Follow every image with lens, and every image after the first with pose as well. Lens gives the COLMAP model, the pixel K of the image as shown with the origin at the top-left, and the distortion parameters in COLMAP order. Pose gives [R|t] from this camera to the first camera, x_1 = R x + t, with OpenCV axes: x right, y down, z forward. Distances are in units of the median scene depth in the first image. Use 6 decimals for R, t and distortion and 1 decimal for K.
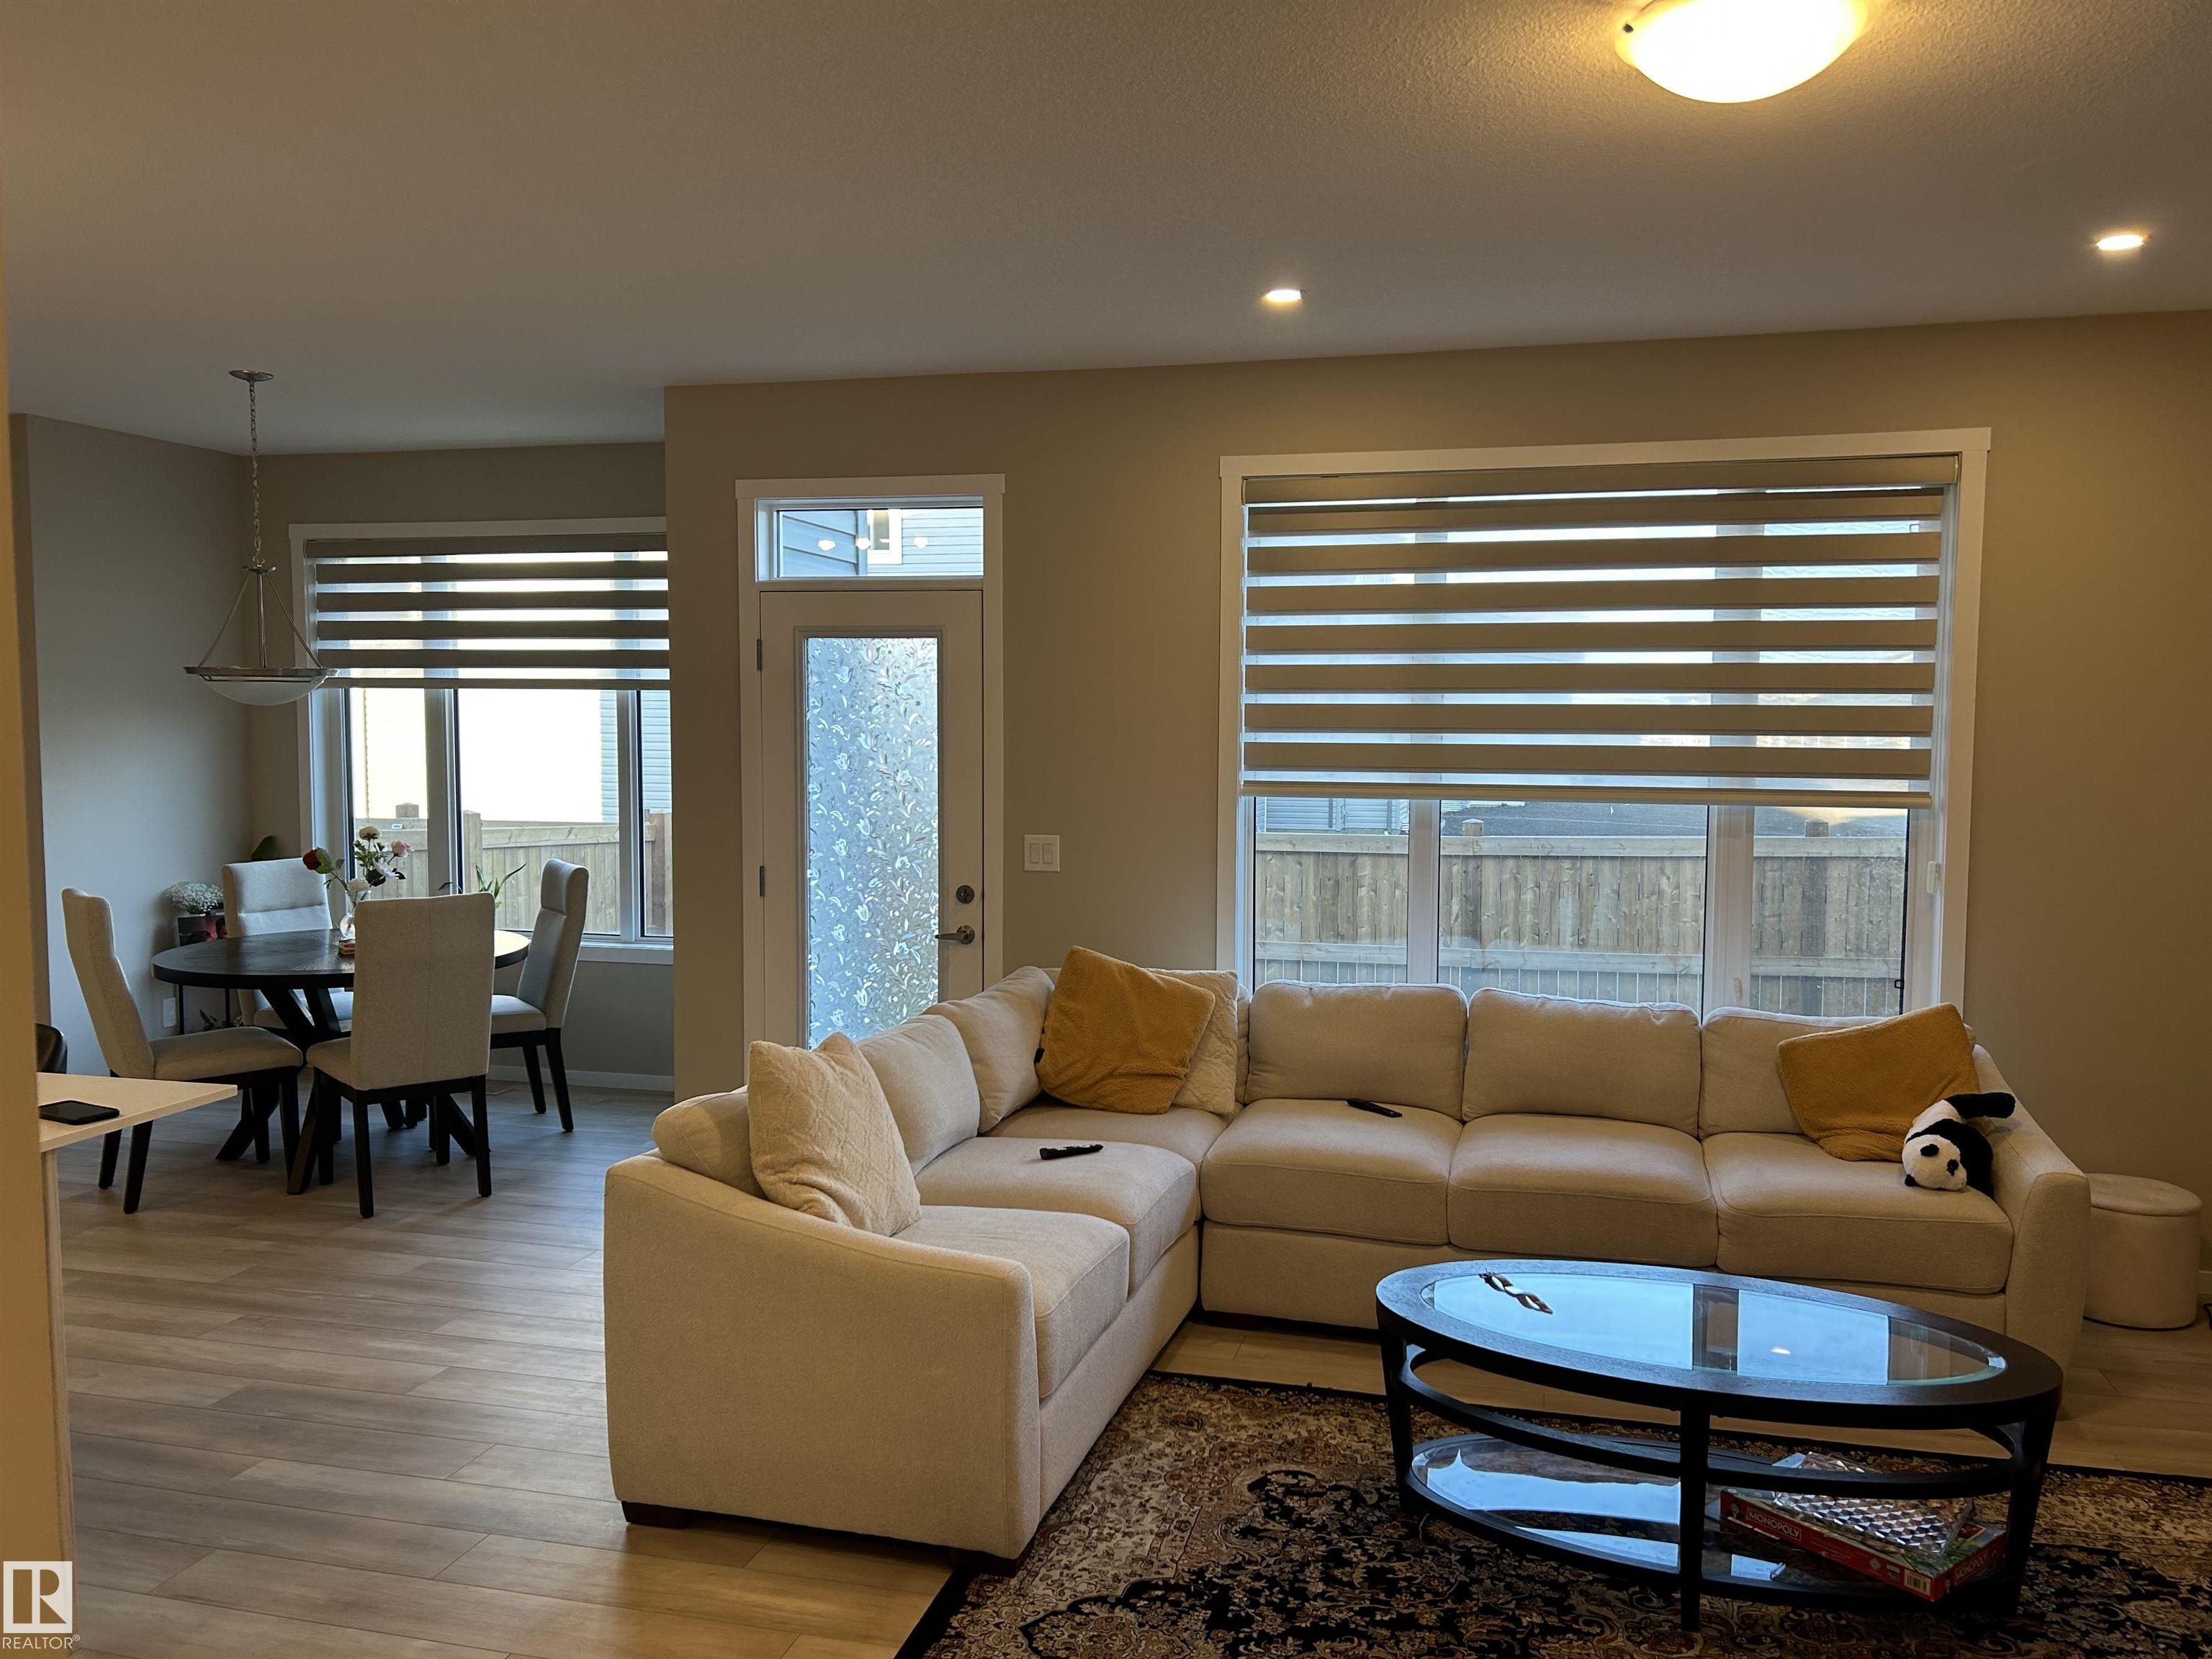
lens RADIAL K [[1660.8, 0, 1113.7], [0, 1660.8, 829.0], [0, 0, 1]] dist [0.066468, -0.066185]
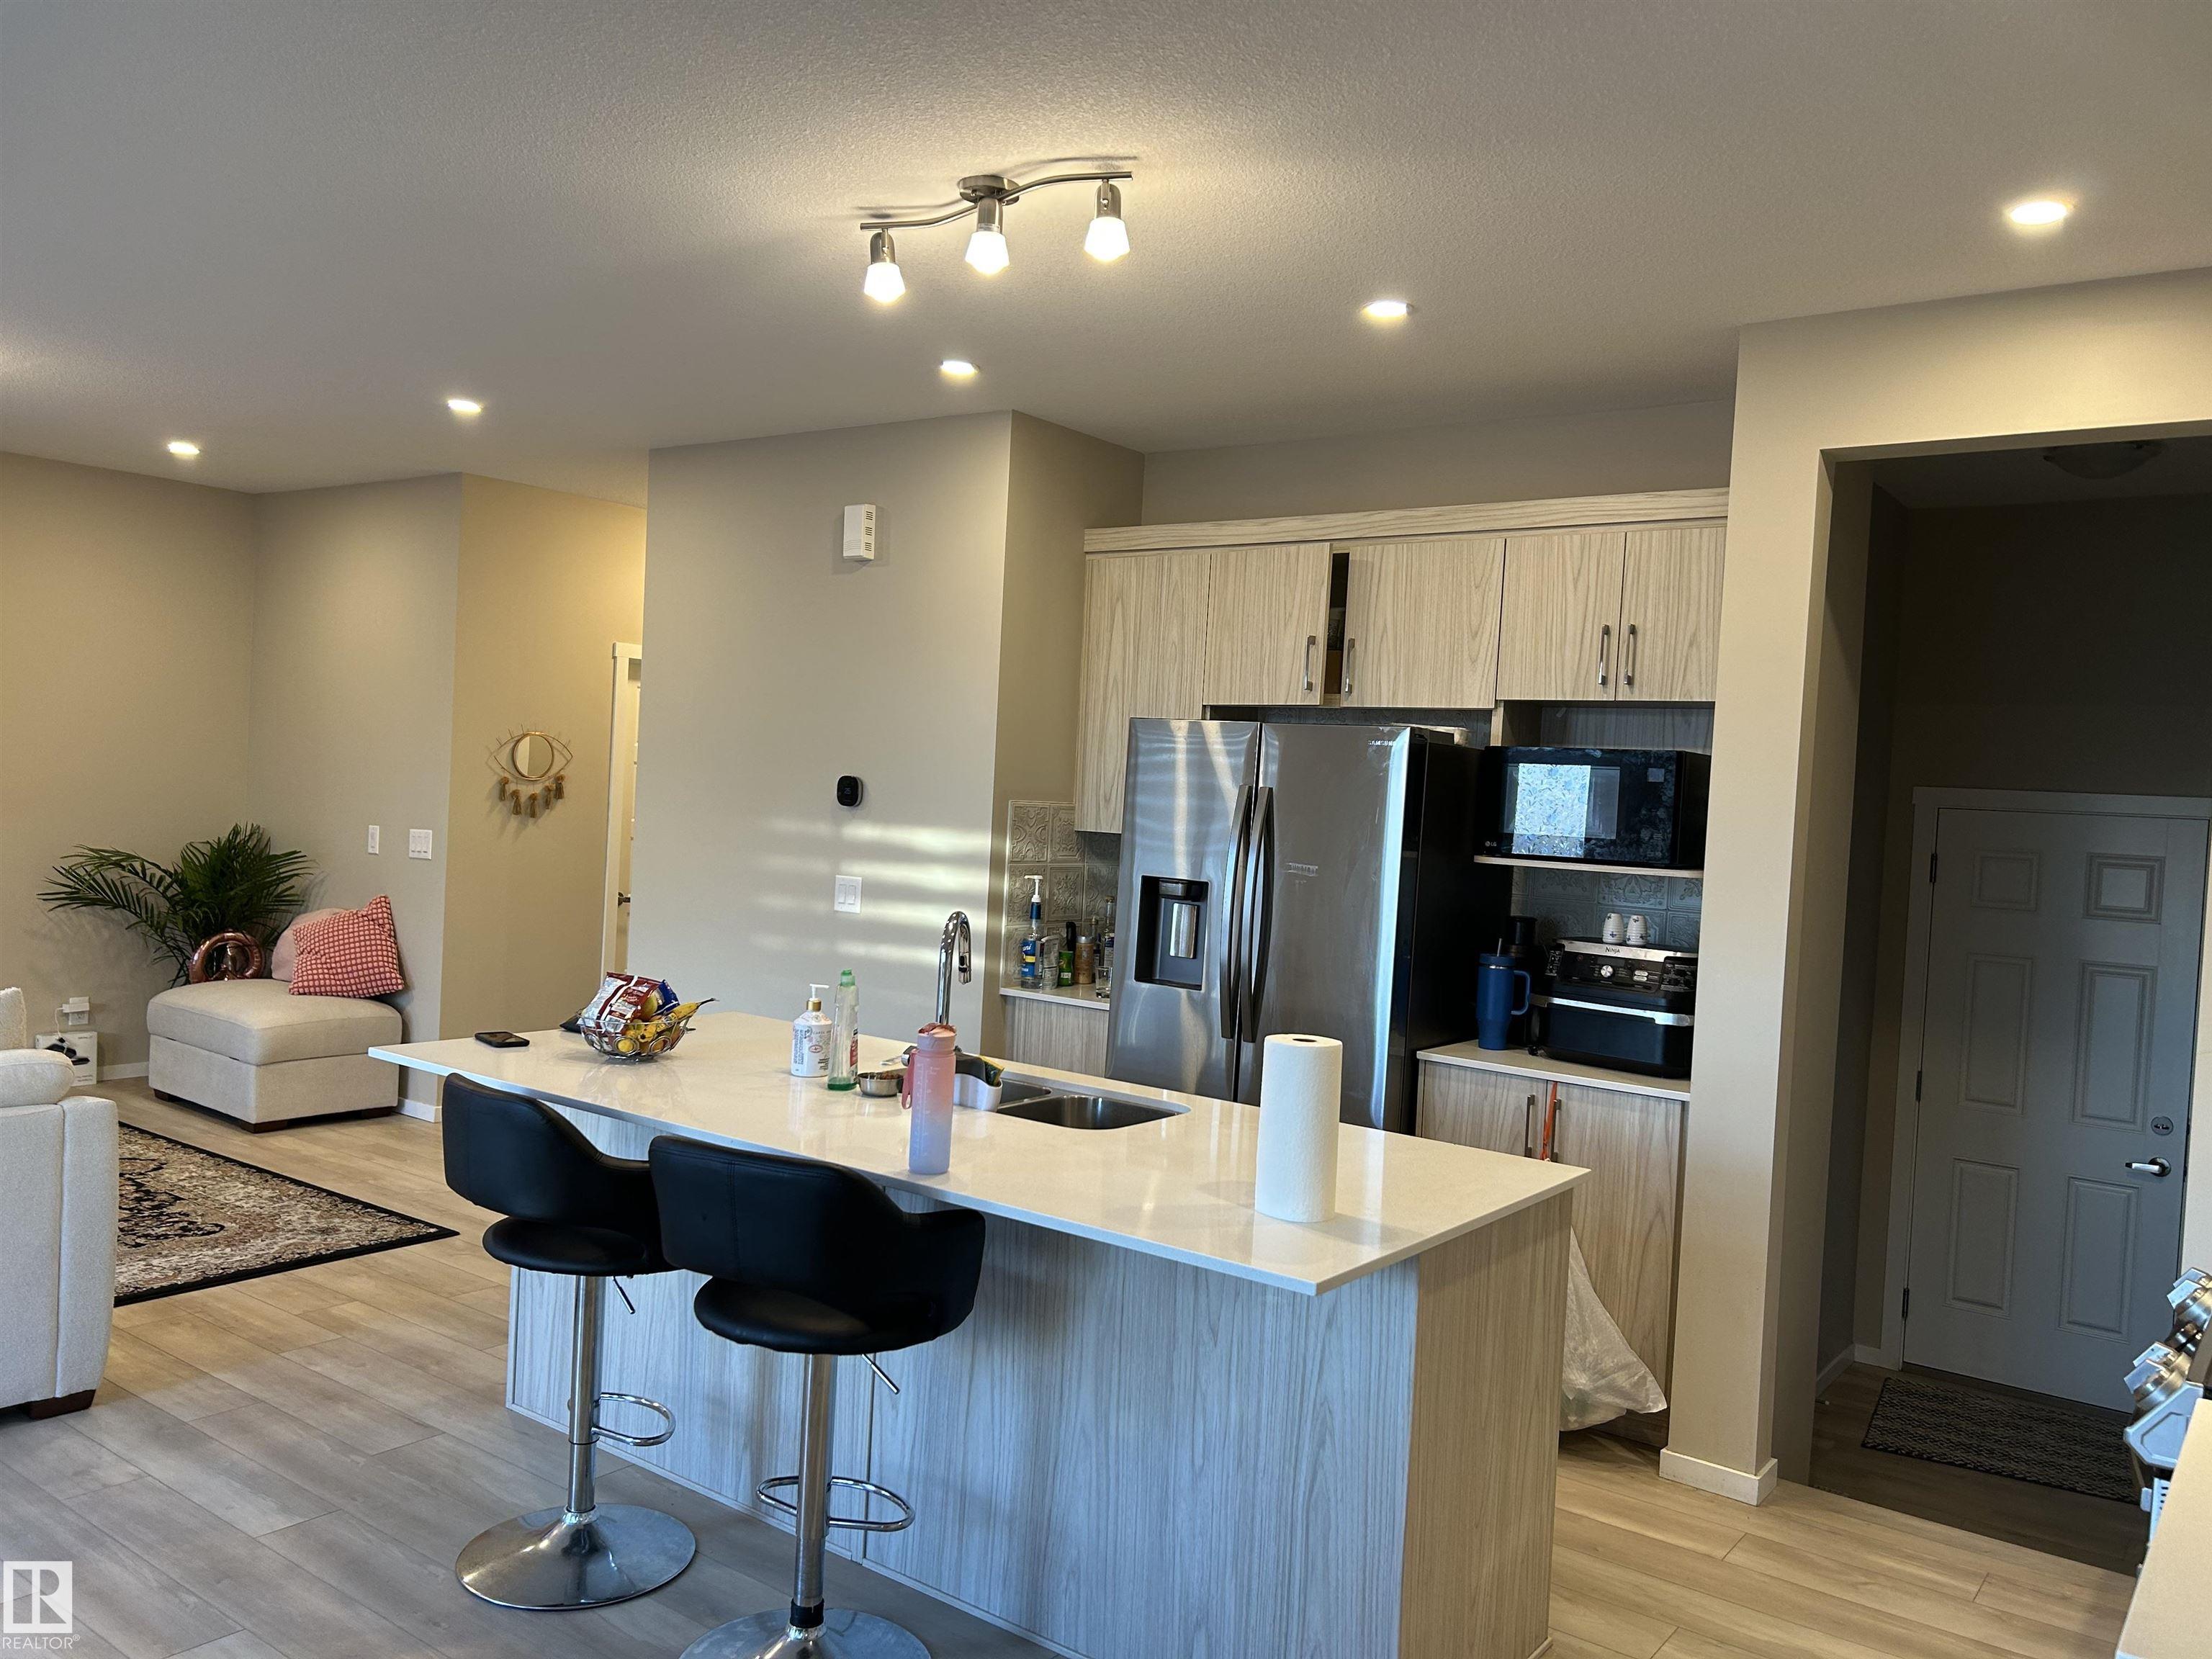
lens RADIAL K [[1660.8, 0, 1113.7], [0, 1660.8, 829.0], [0, 0, 1]] dist [0.066468, -0.066185]
pose [[-0.925843, -0.062949, 0.372629, -0.803964], [-0.031965, 0.995540, 0.088757, -0.067502], [-0.376555, 0.070264, -0.923726, 1.057619]]
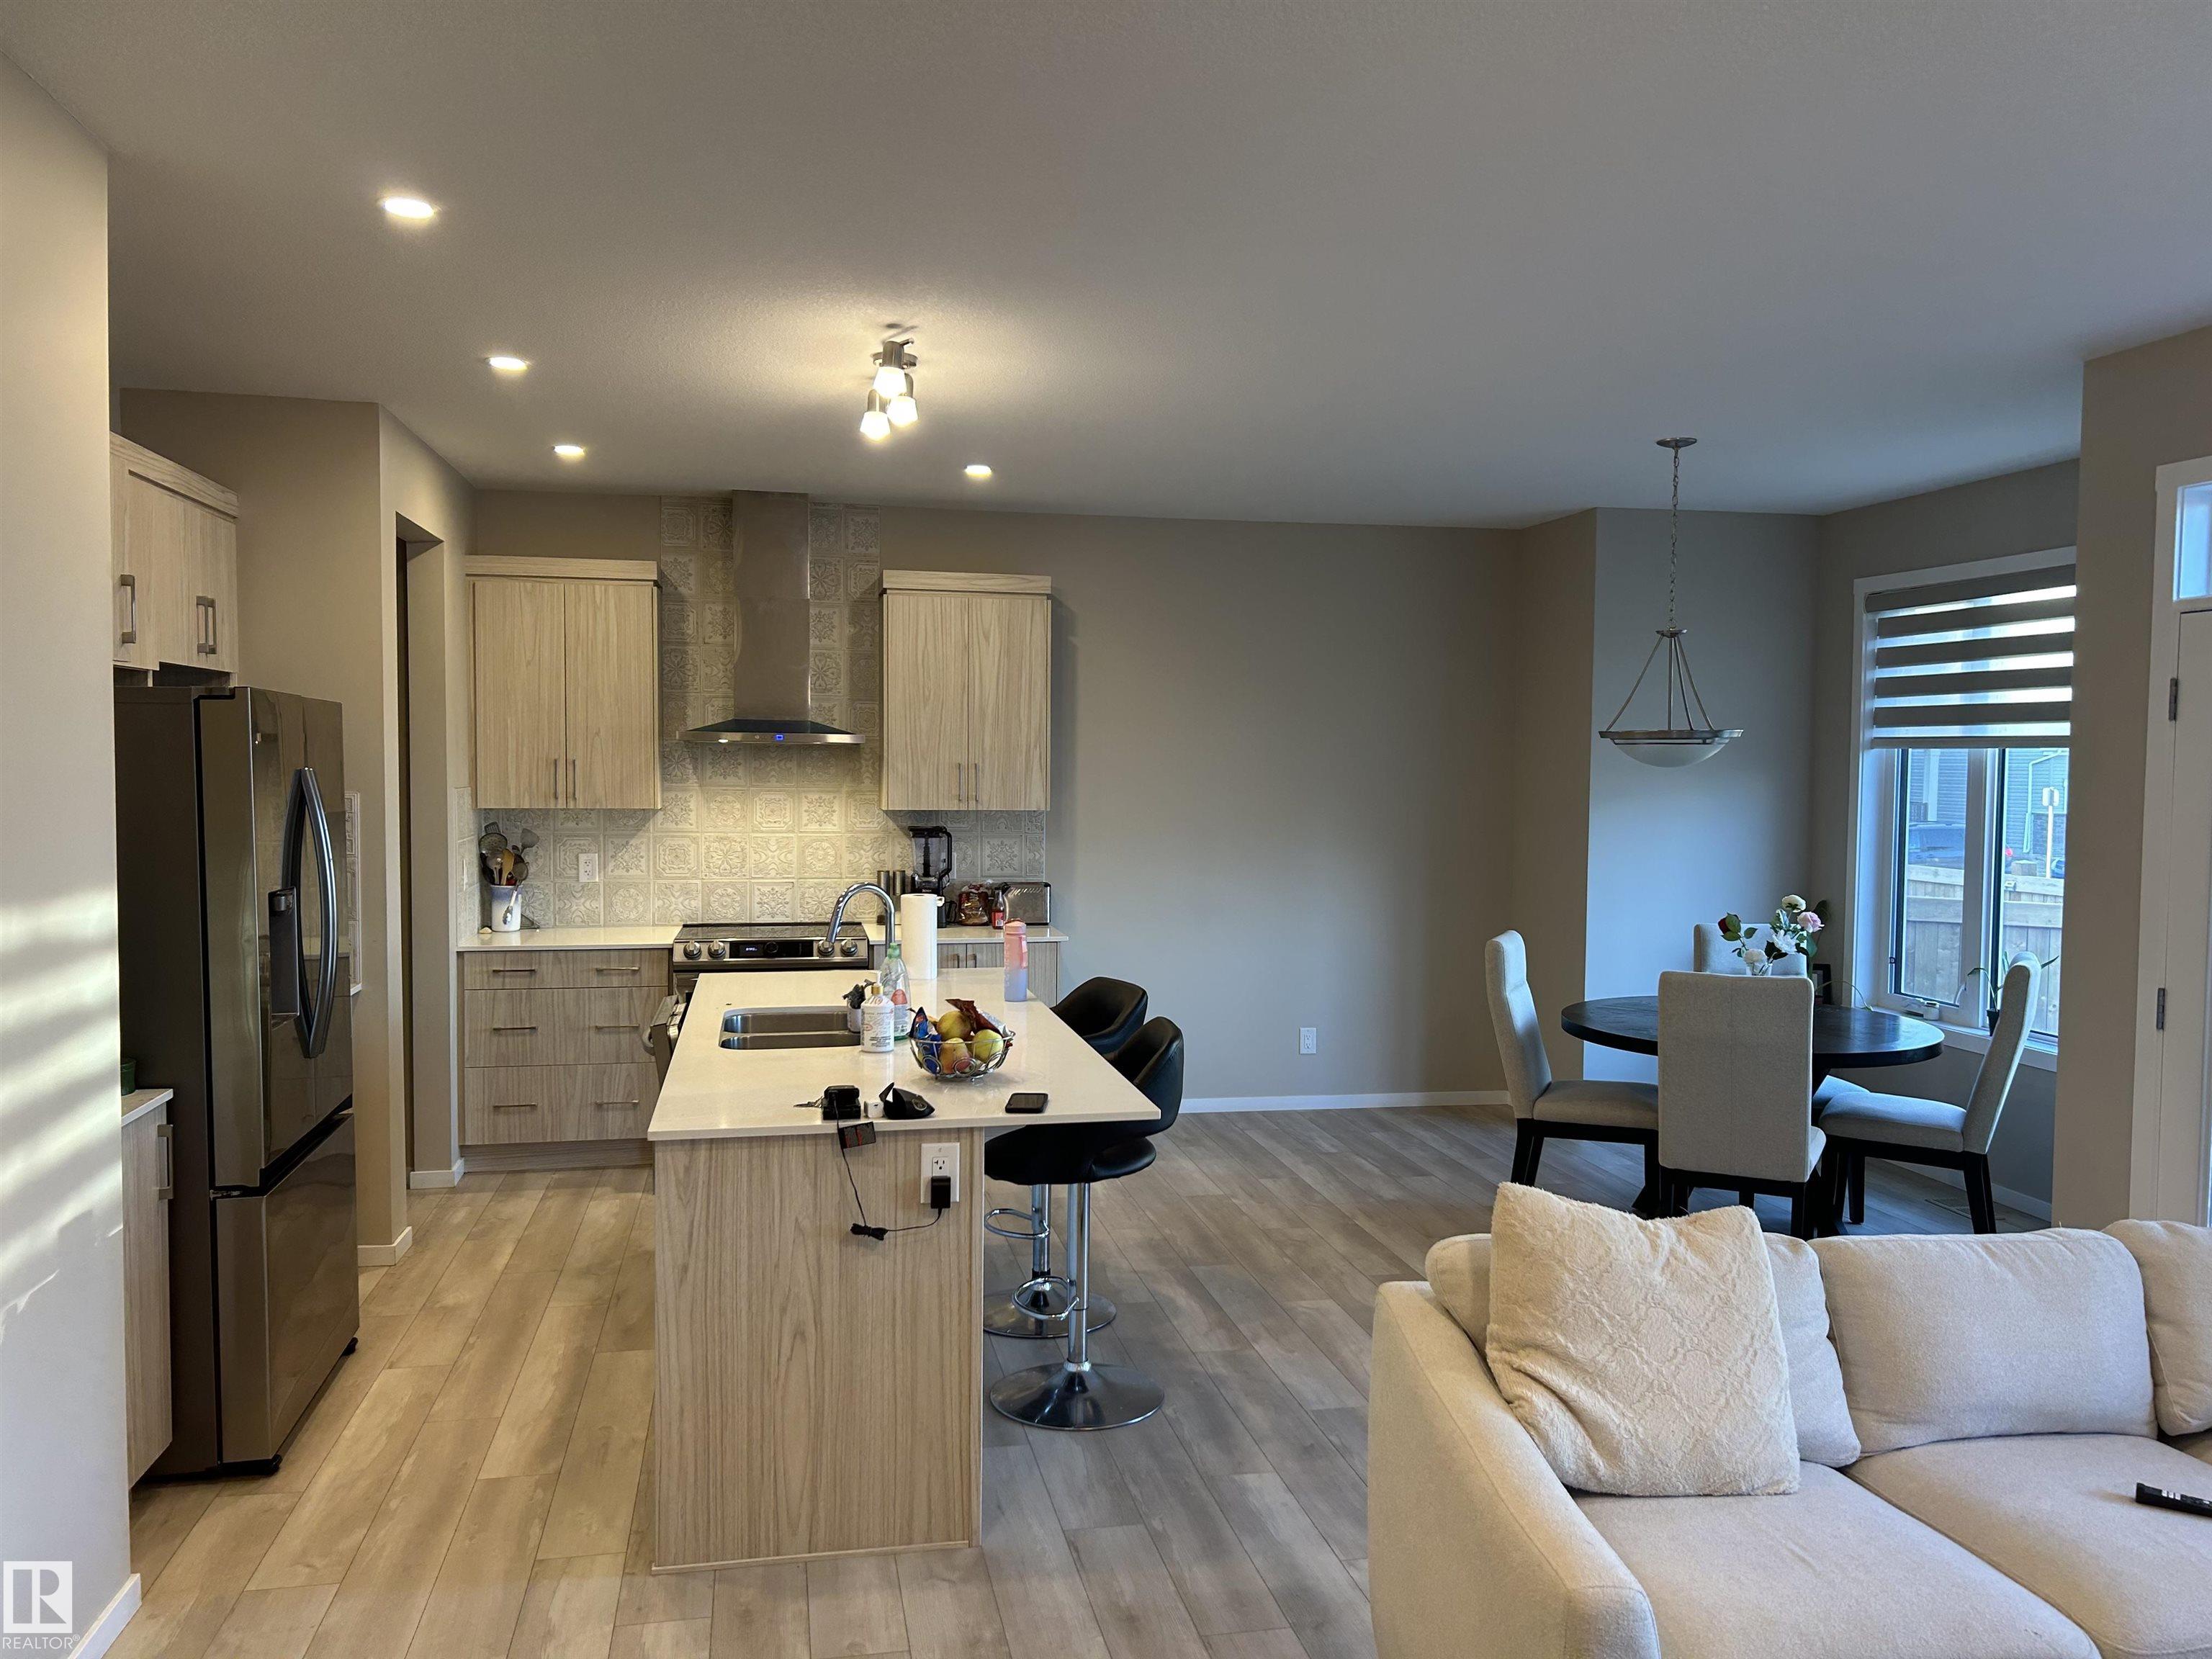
lens RADIAL K [[1660.8, 0, 1113.7], [0, 1660.8, 829.0], [0, 0, 1]] dist [0.066468, -0.066185]
pose [[0.442093, 0.036828, -0.896213, 0.251116], [-0.067700, 0.997677, 0.007601, -0.022356], [0.894411, 0.057313, 0.443559, 0.266831]]
